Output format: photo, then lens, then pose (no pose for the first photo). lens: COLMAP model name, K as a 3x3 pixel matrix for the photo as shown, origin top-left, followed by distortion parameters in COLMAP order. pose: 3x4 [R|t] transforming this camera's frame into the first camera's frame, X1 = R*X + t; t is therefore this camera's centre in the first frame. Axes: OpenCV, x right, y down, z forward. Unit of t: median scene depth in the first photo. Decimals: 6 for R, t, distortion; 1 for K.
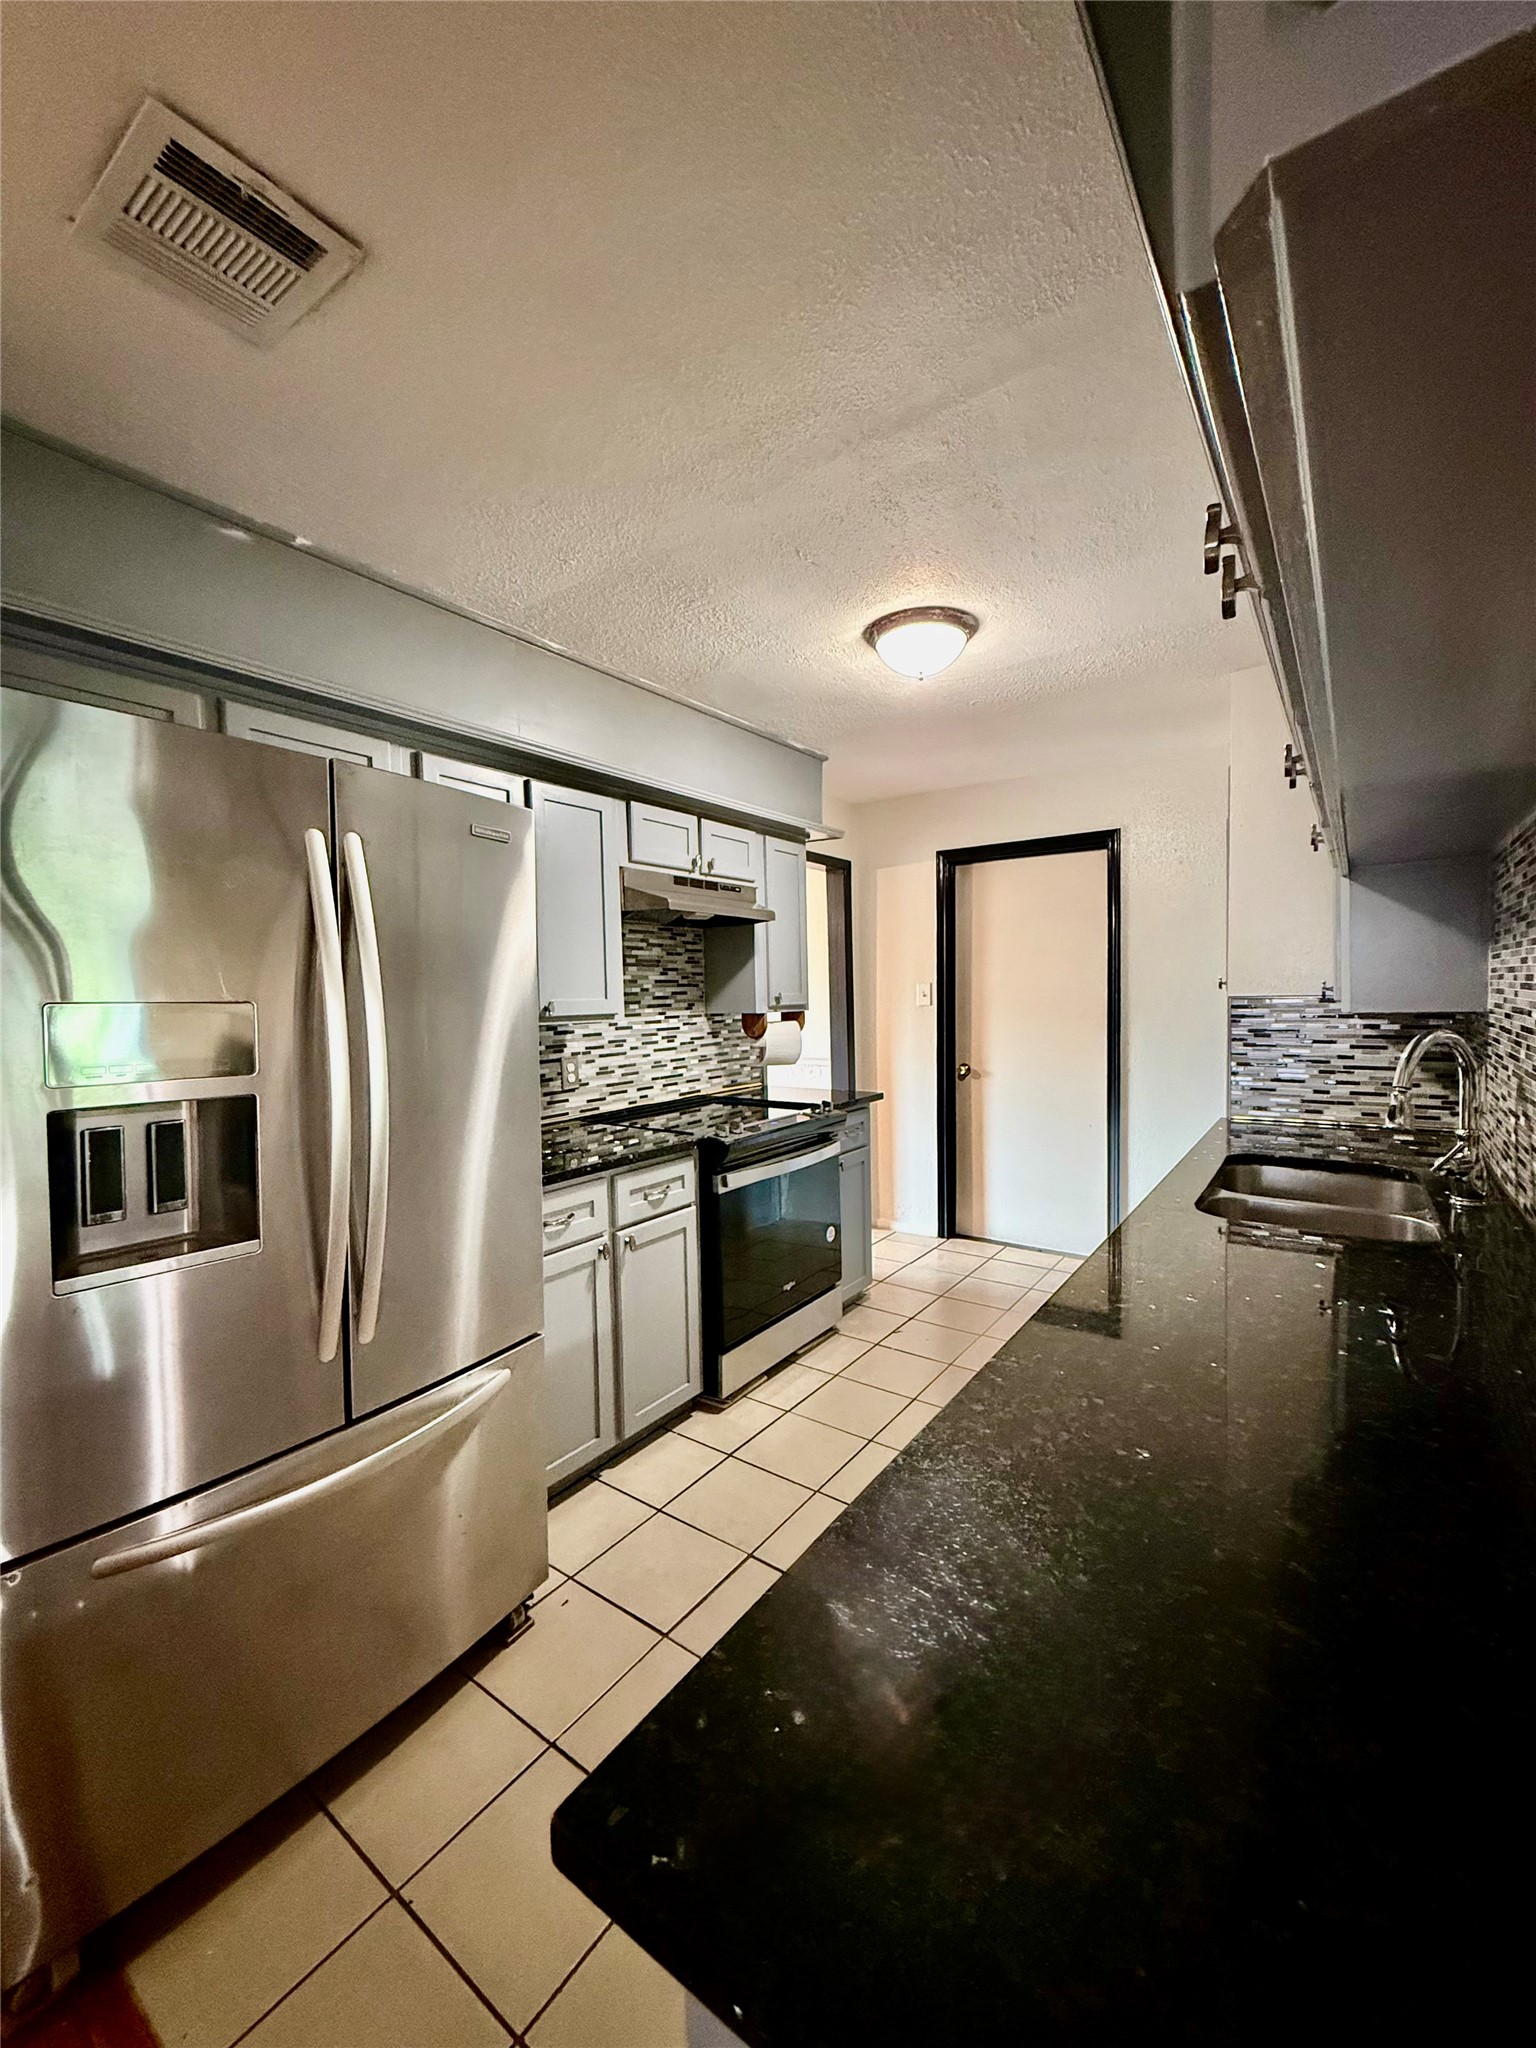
lens RADIAL K [[822.6, 0, 764.5], [0, 822.6, 1023.7], [0, 0, 1]] dist [0.001853, -0.000171]
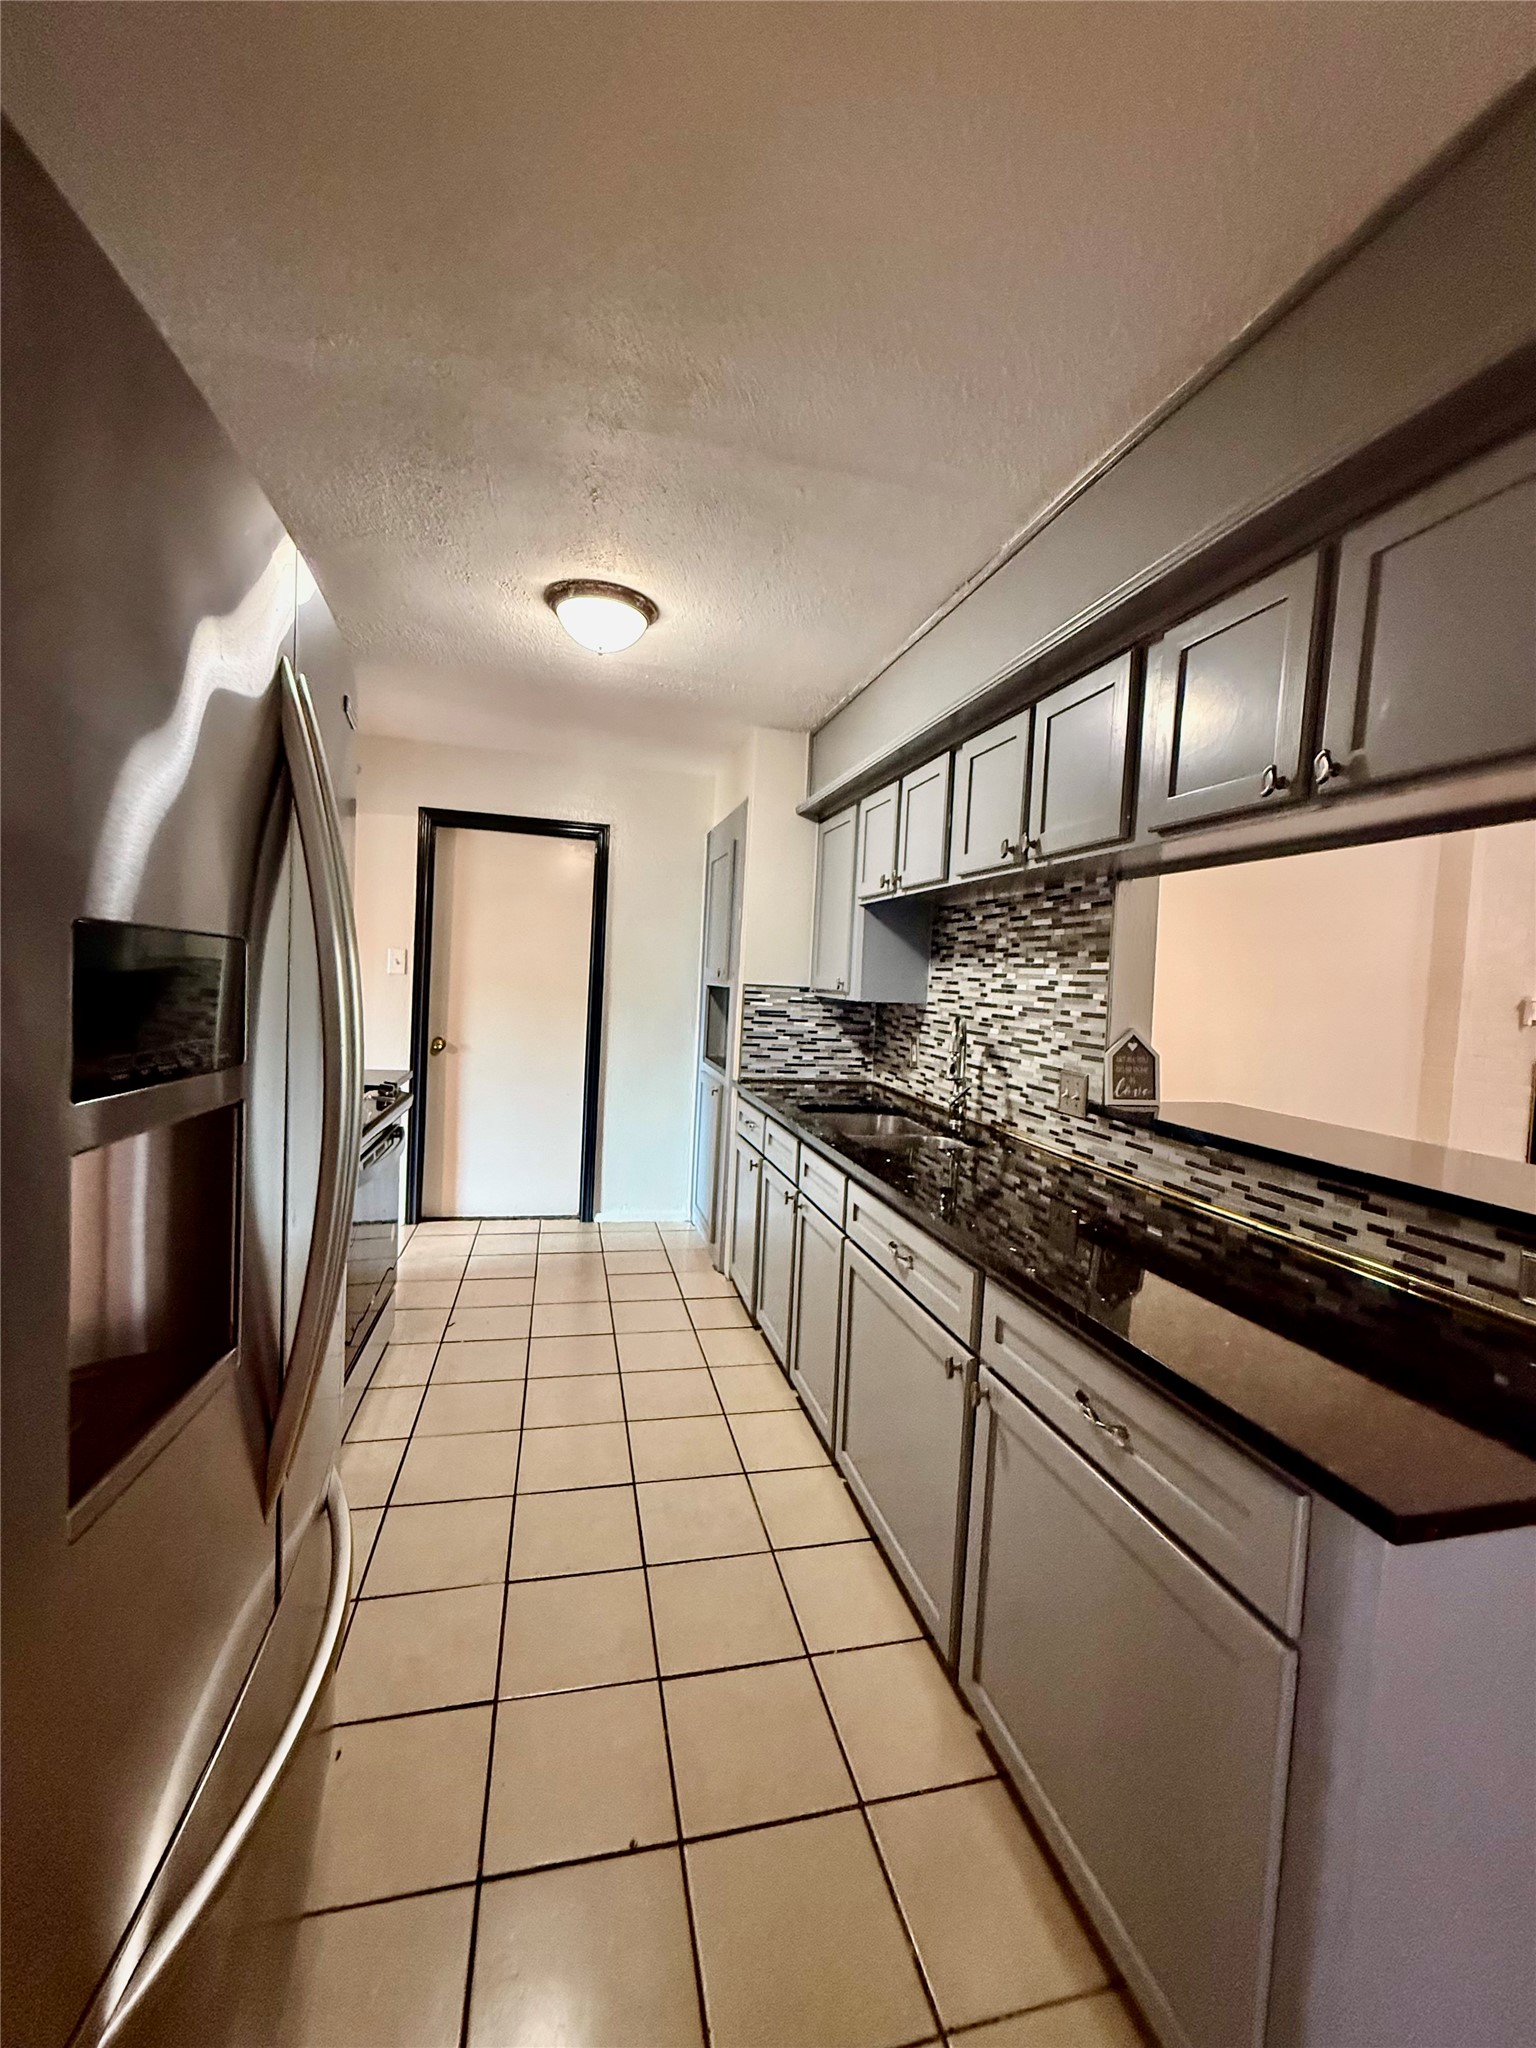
lens RADIAL K [[822.6, 0, 760.5], [0, 822.6, 1018.8], [0, 0, 1]] dist [0.001853, -0.000171]
pose [[0.649411, 0.014440, 0.760301, -0.376654], [-0.035487, 0.999306, 0.011331, 0.005542], [-0.759610, -0.034339, 0.649472, 0.159542]]
